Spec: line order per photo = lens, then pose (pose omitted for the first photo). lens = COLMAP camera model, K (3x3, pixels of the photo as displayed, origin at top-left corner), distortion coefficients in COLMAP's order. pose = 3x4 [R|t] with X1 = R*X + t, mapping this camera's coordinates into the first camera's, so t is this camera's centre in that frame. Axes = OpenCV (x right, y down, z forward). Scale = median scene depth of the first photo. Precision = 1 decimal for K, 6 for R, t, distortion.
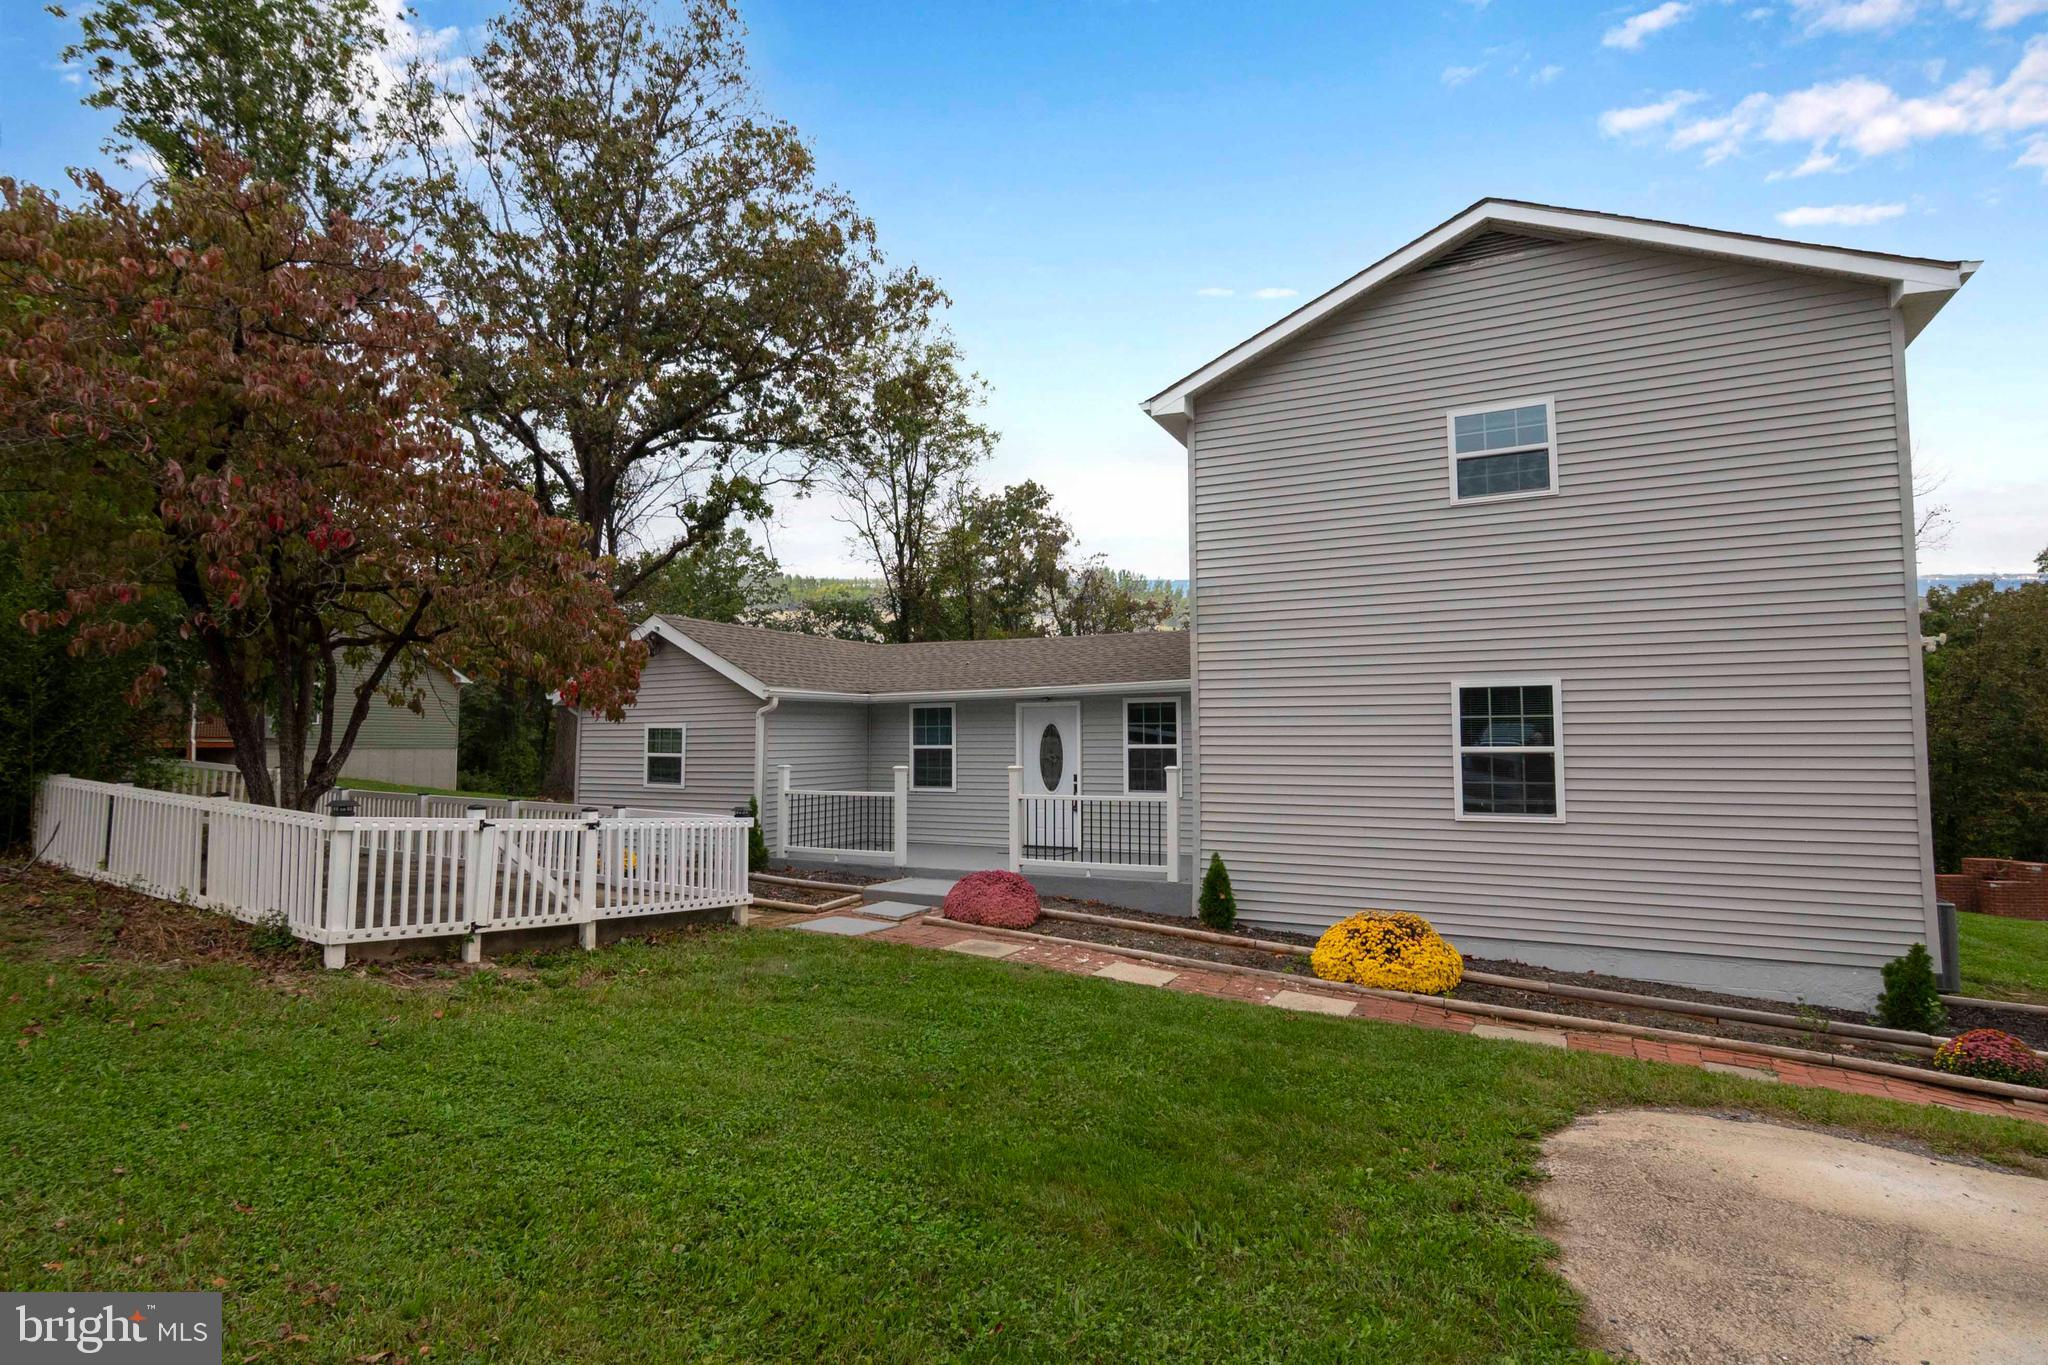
lens RADIAL K [[1012.5, 0, 1012.3], [0, 1012.5, 689.8], [0, 0, 1]] dist [-0.034325, 0.012349]
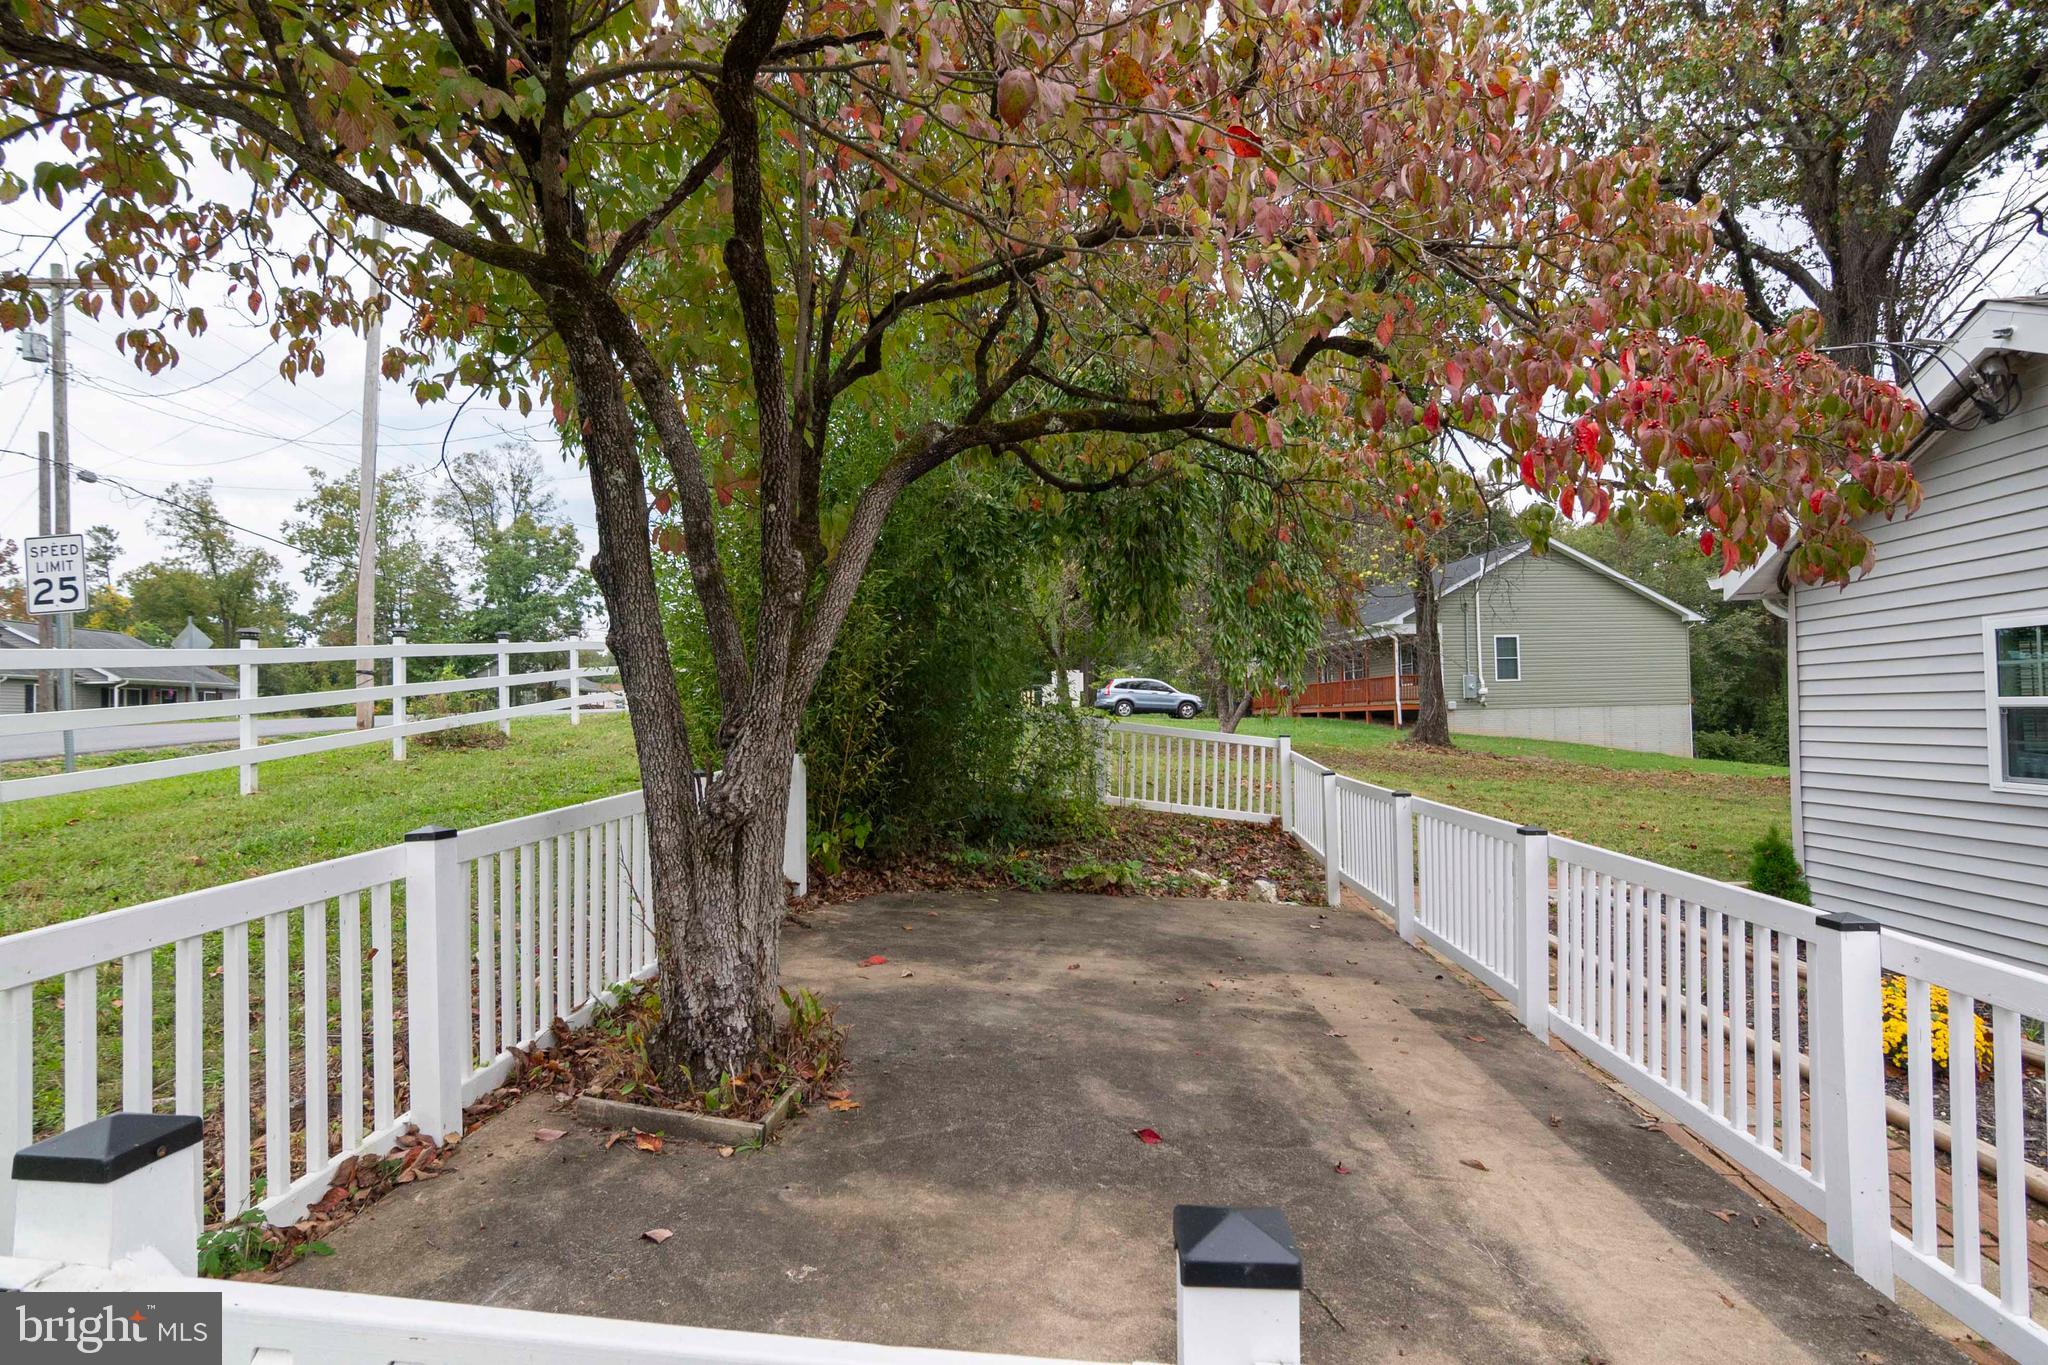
lens RADIAL K [[1012.5, 0, 1012.3], [0, 1012.5, 689.8], [0, 0, 1]] dist [-0.034325, 0.012349]
pose [[0.423193, -0.034331, -0.905389, -0.282786], [0.071938, 0.997400, -0.004195, 0.053656], [0.903179, -0.063356, 0.424562, 0.790728]]
